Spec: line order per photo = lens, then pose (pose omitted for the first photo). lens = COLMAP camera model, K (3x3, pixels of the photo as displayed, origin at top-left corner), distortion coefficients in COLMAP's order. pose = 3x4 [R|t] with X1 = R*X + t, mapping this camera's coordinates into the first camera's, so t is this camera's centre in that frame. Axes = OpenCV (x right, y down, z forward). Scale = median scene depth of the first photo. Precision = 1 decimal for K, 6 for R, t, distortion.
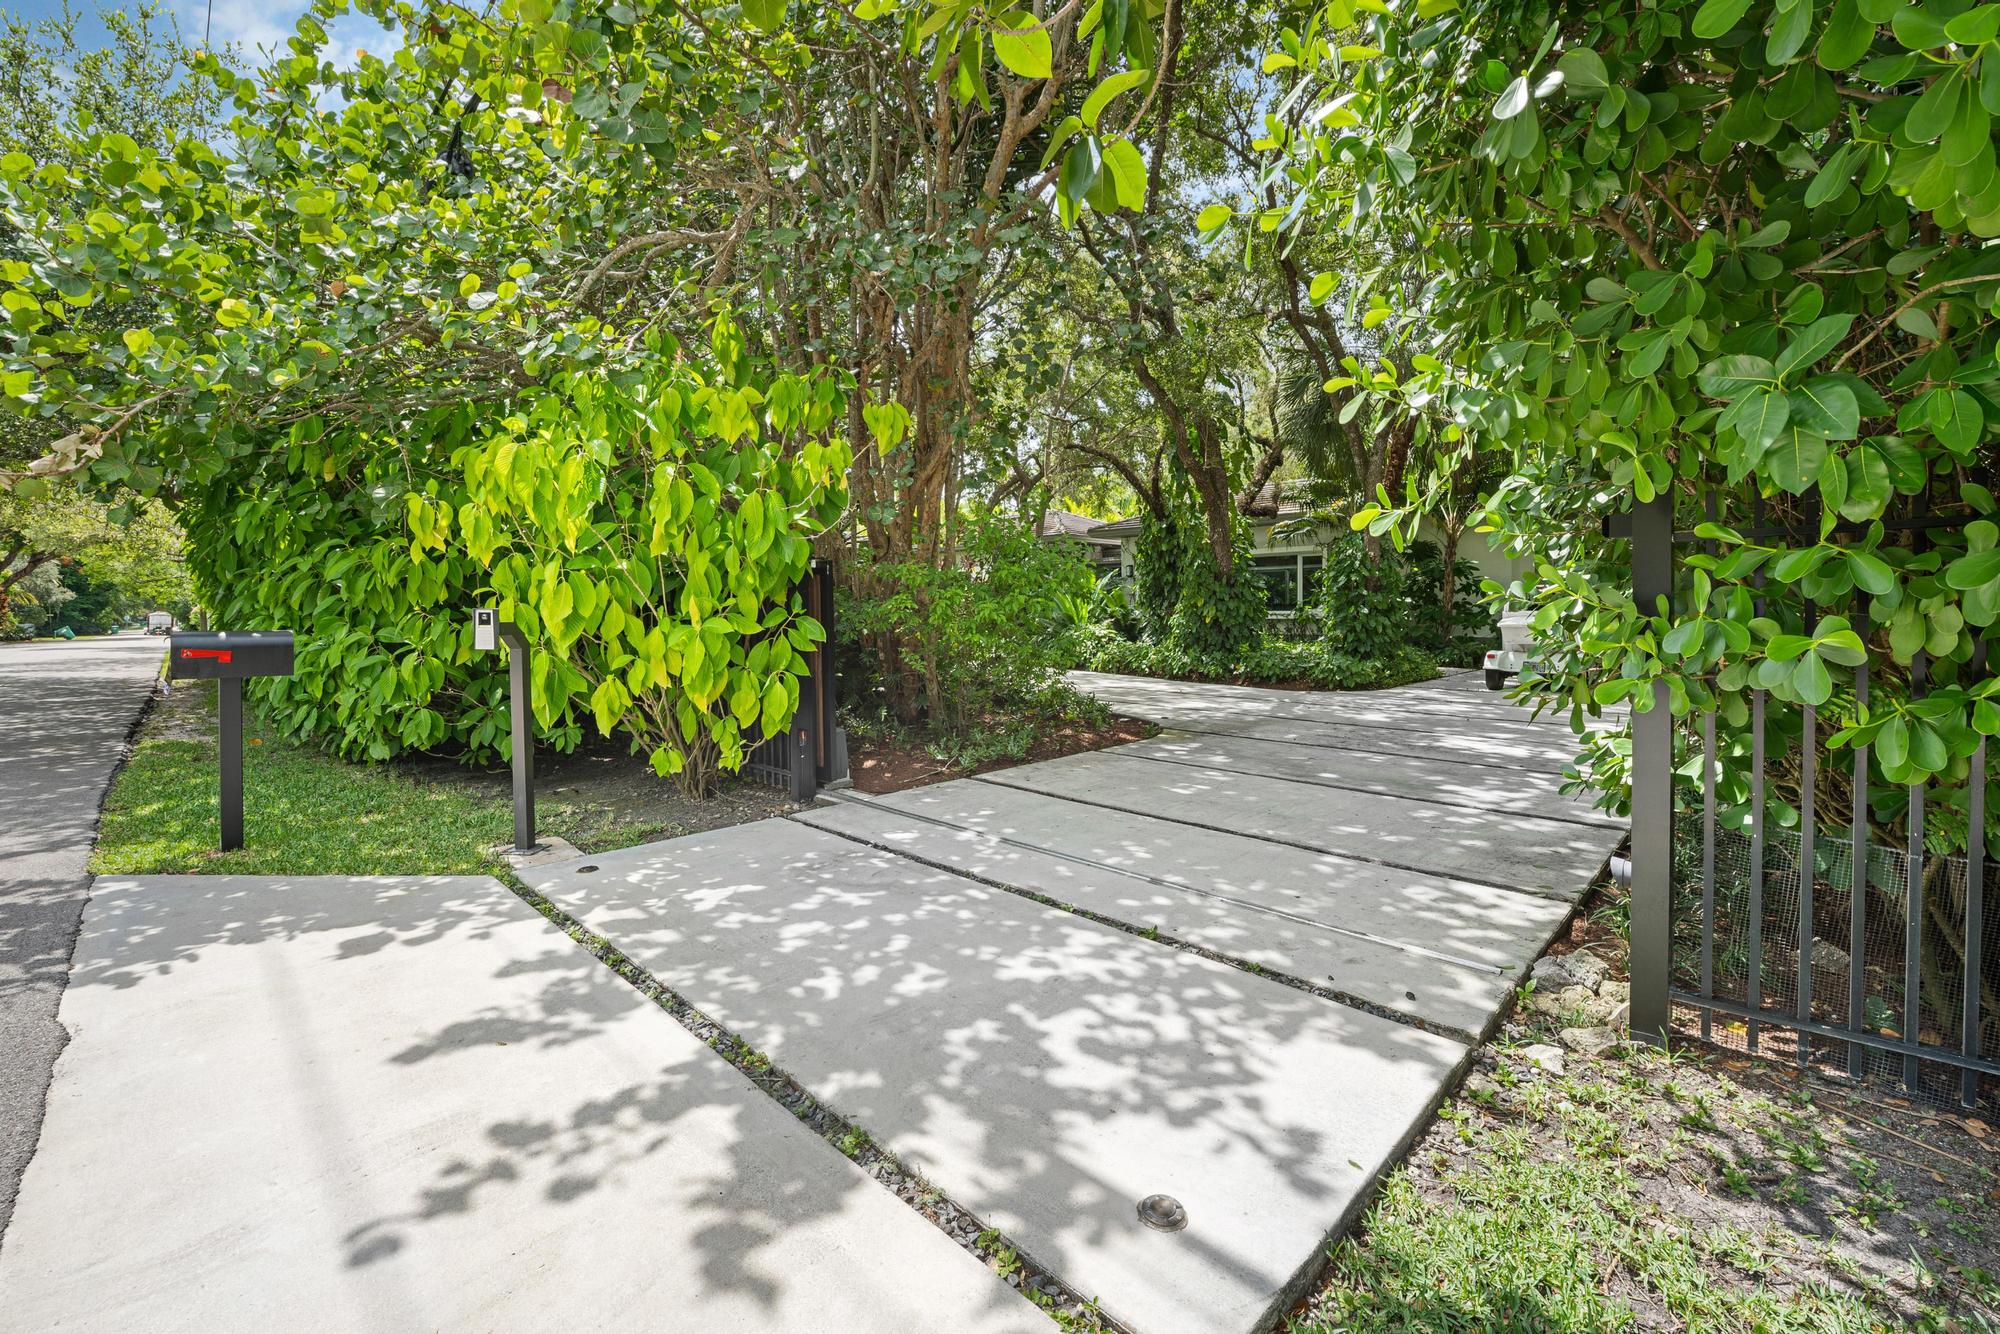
lens RADIAL K [[835.9, 0, 1002.7], [0, 835.9, 623.7], [0, 0, 1]] dist [-0.001442, -0.000119]
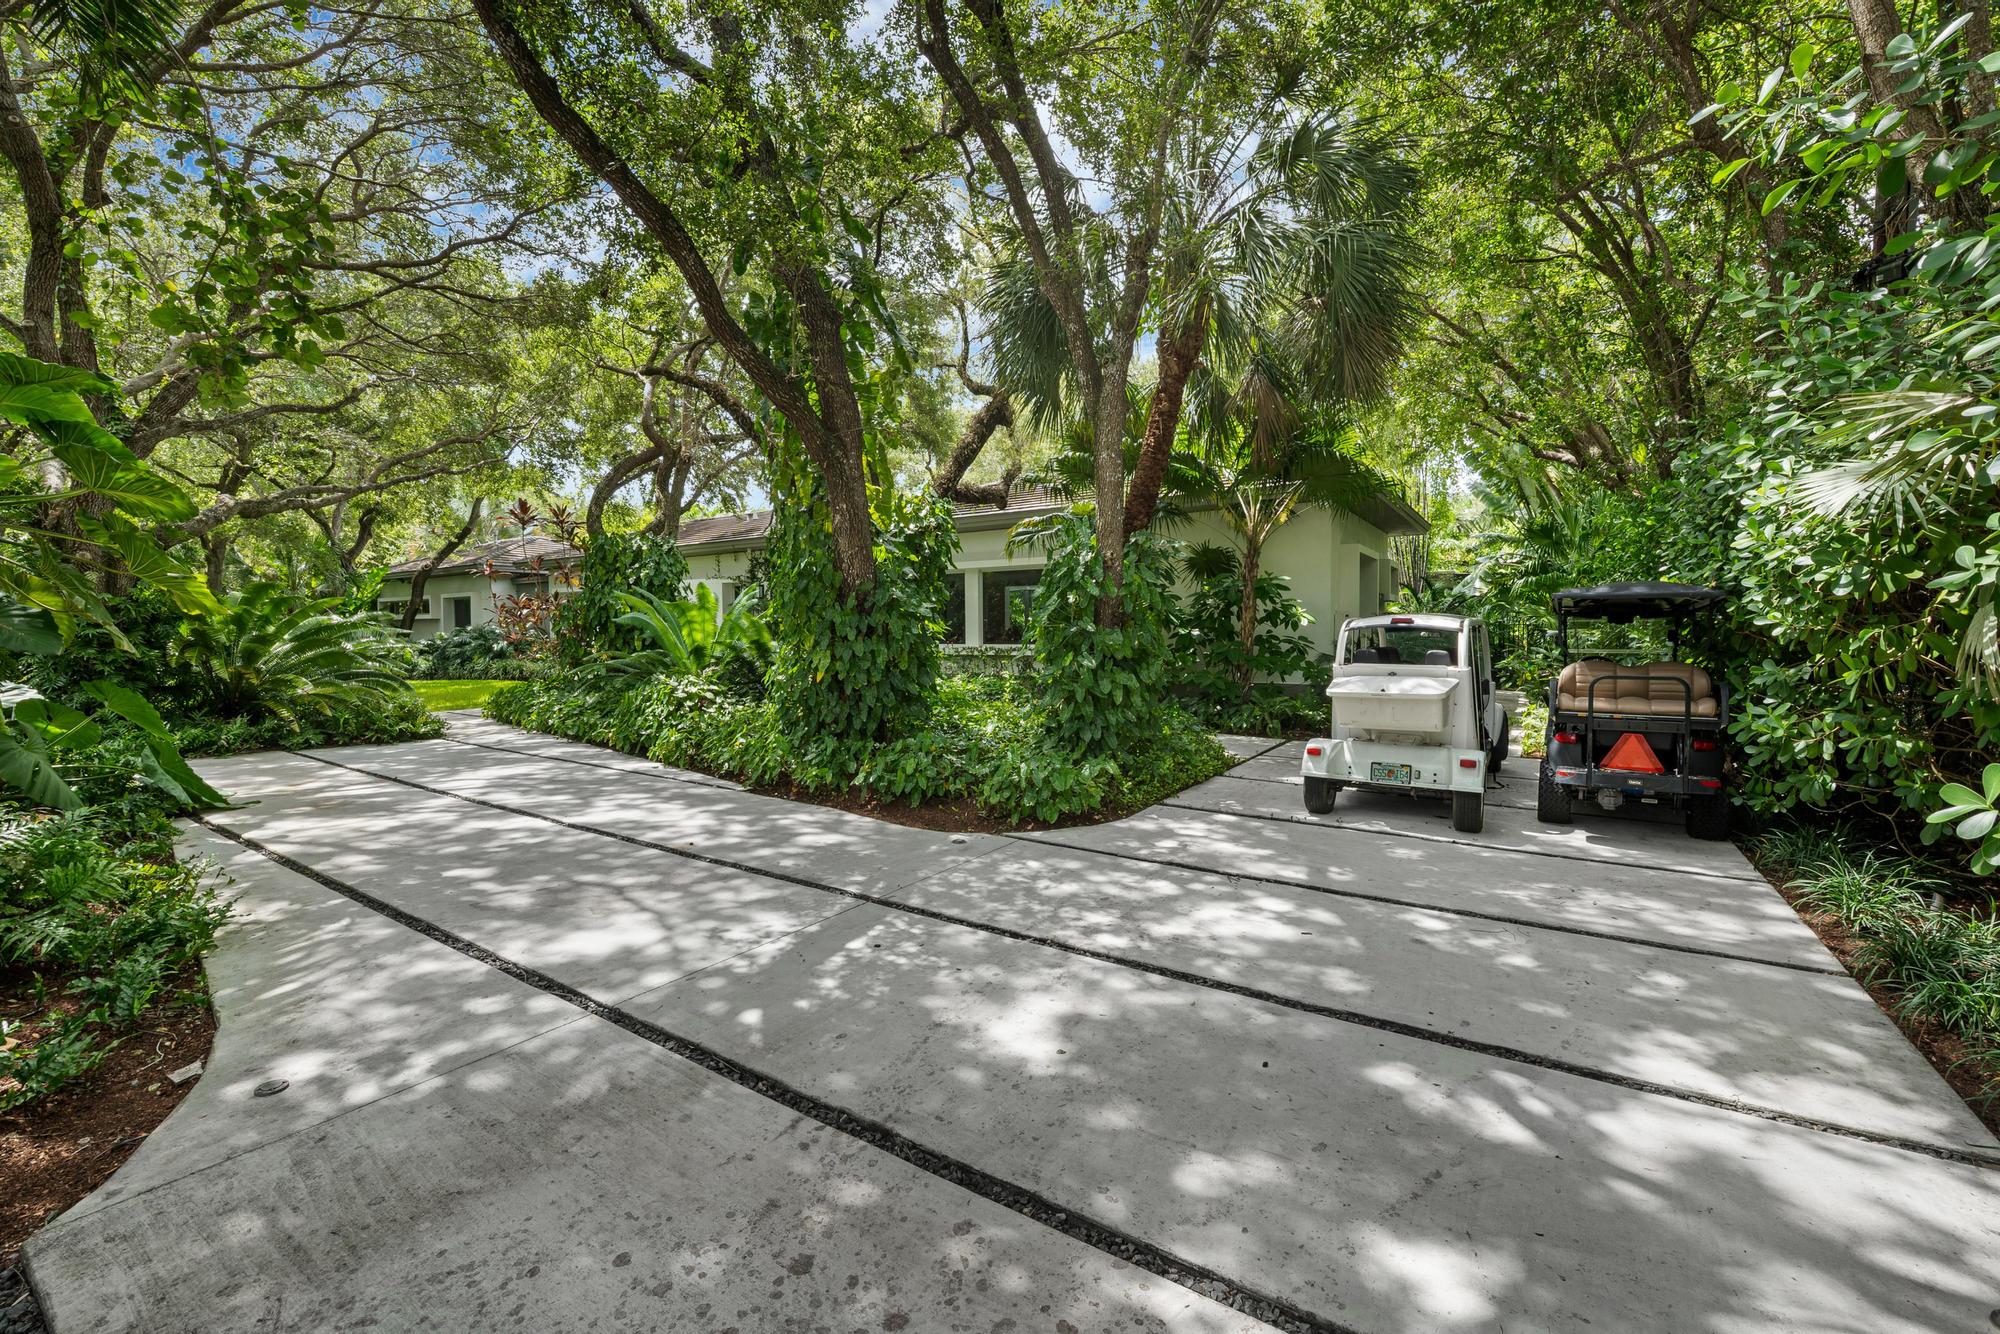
lens RADIAL K [[826.4, 0, 1000.0], [0, 826.4, 667.0], [0, 0, 1]] dist [-0.011924, -0.004022]
pose [[0.982857, -0.007029, 0.184235, 0.213932], [0.002037, 0.999626, 0.027270, -0.020005], [-0.184358, -0.026428, 0.982504, 0.381304]]
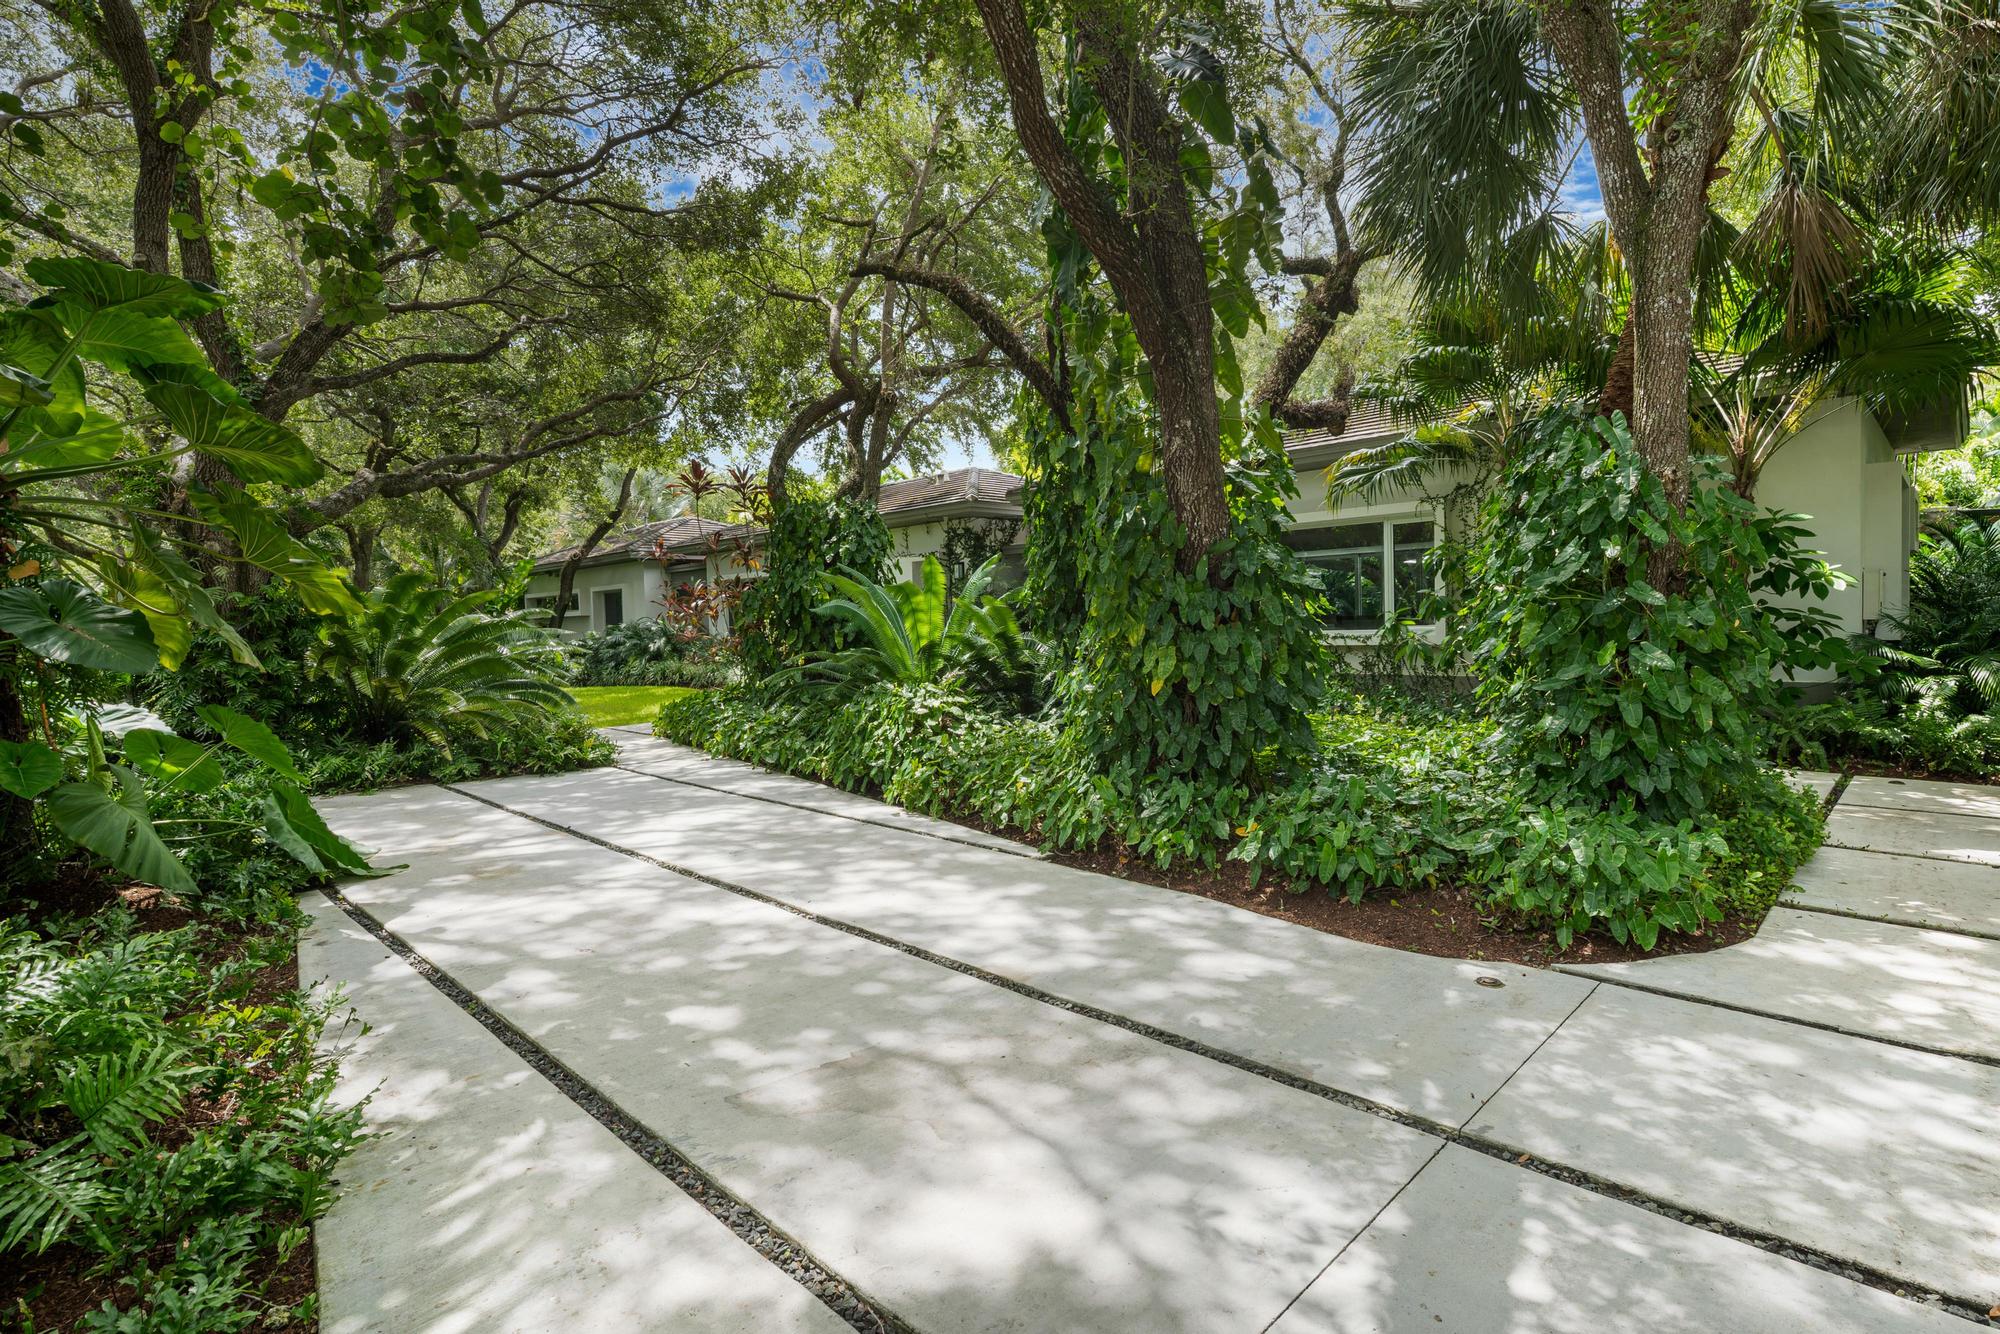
lens RADIAL K [[987.8, 0, 1000.0], [0, 987.8, 667.0], [0, 0, 1]] dist [-0.001492, -0.010099]
pose [[0.999648, -0.023255, -0.012765, 0.152846], [0.023651, 0.999214, 0.031797, -0.022022], [0.012016, -0.032088, 0.999413, 0.484776]]
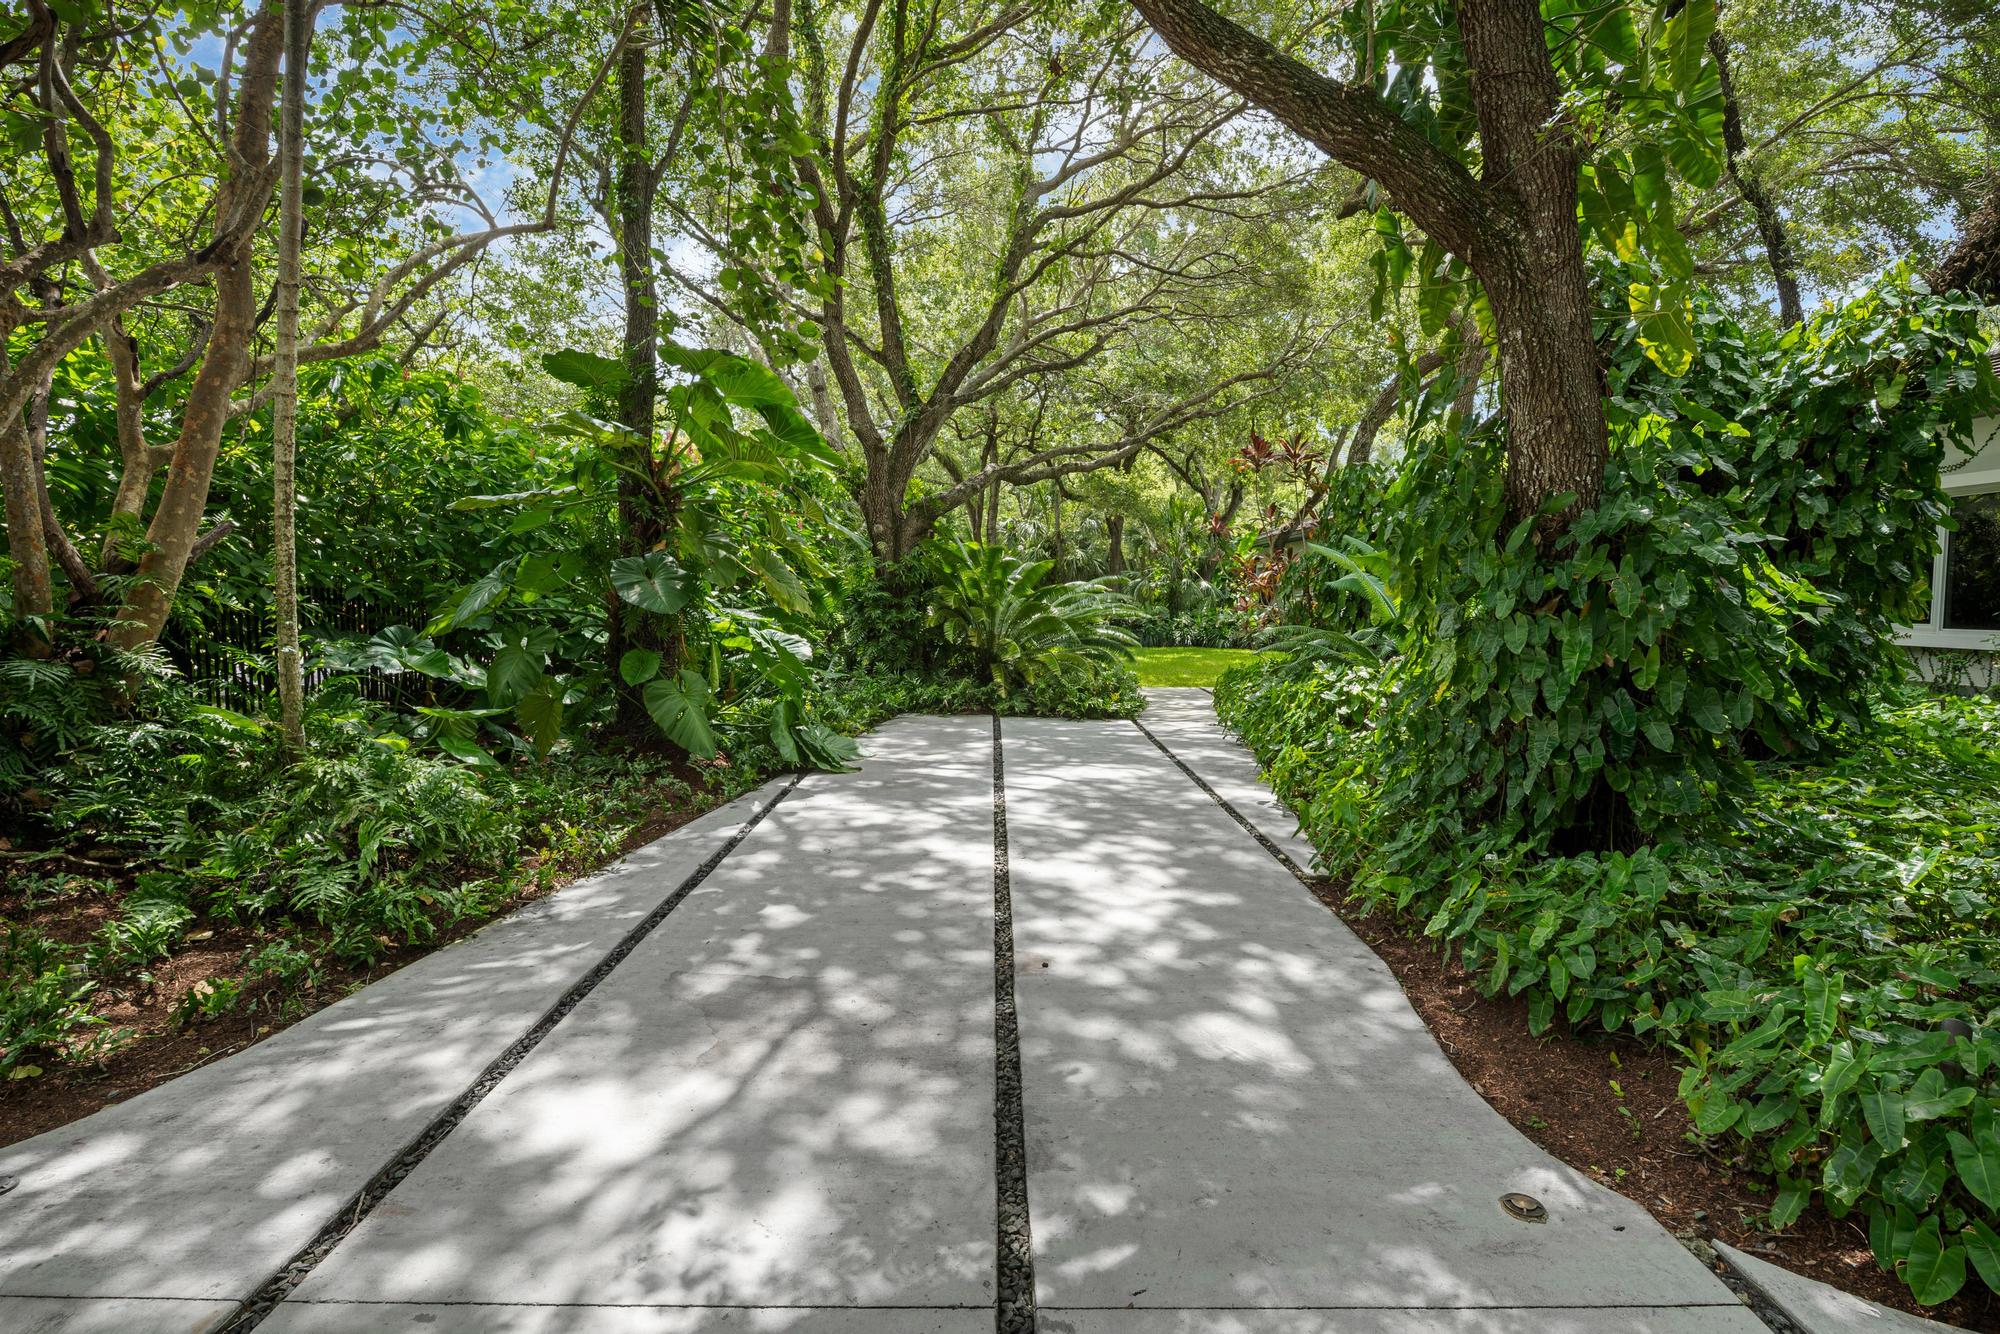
lens RADIAL K [[963.5, 0, 989.0], [0, 963.5, 628.4], [0, 0, 1]] dist [-0.002136, -0.000755]
pose [[0.690829, 0.030597, -0.722371, 0.299711], [-0.020792, 0.999532, 0.022452, -0.022158], [0.722719, -0.000491, 0.691142, 0.561287]]
